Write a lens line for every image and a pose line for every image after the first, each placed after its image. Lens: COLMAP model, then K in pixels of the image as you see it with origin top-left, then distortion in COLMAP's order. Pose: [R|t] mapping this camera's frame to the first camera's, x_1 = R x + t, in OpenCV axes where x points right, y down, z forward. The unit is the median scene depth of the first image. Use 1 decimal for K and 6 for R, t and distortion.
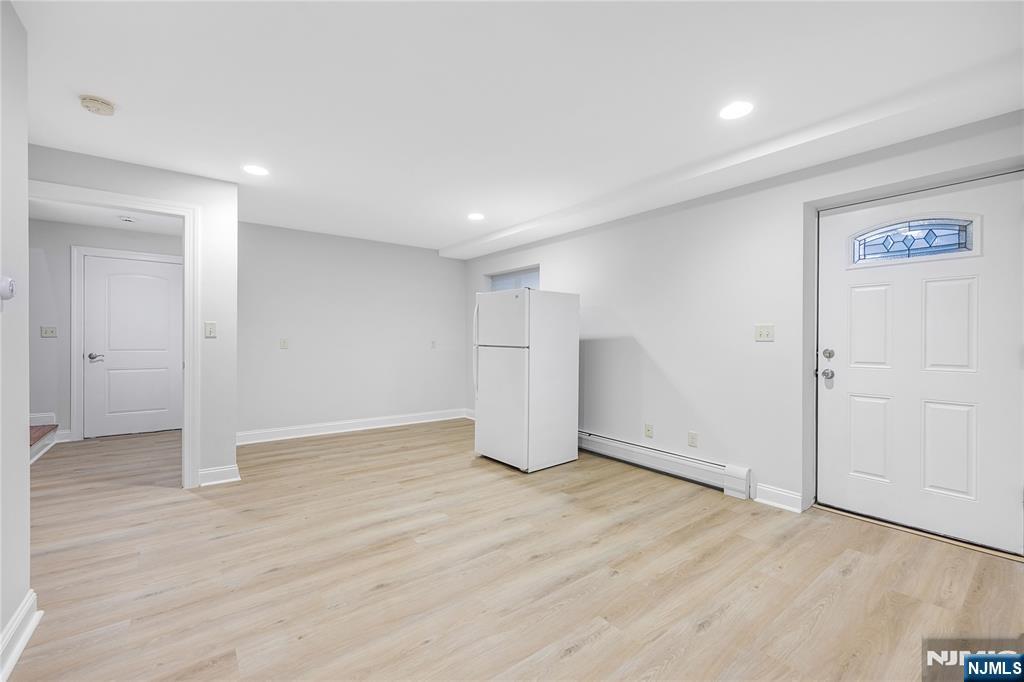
lens RADIAL K [[421.7, 0, 507.0], [0, 421.7, 340.0], [0, 0, 1]] dist [-0.003730, 0.001782]
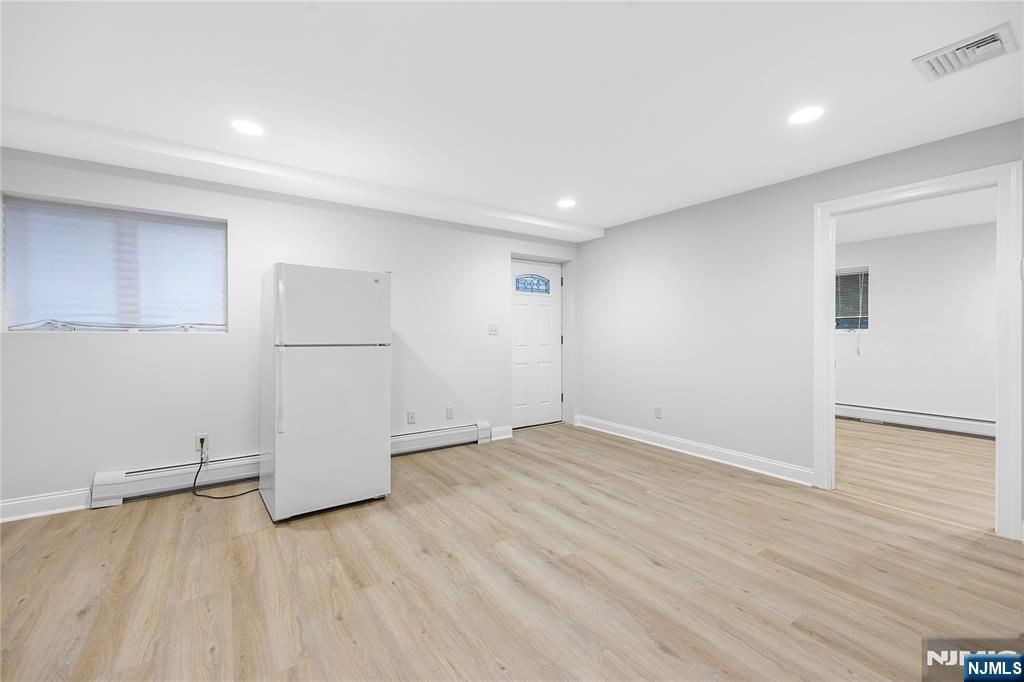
lens RADIAL K [[421.7, 0, 507.1], [0, 421.7, 336.2], [0, 0, 1]] dist [-0.003730, 0.001782]
pose [[0.048610, -0.011298, 0.998754, -0.970331], [0.002115, 0.999935, 0.011208, -0.009844], [-0.998816, 0.001567, 0.048631, 0.925956]]
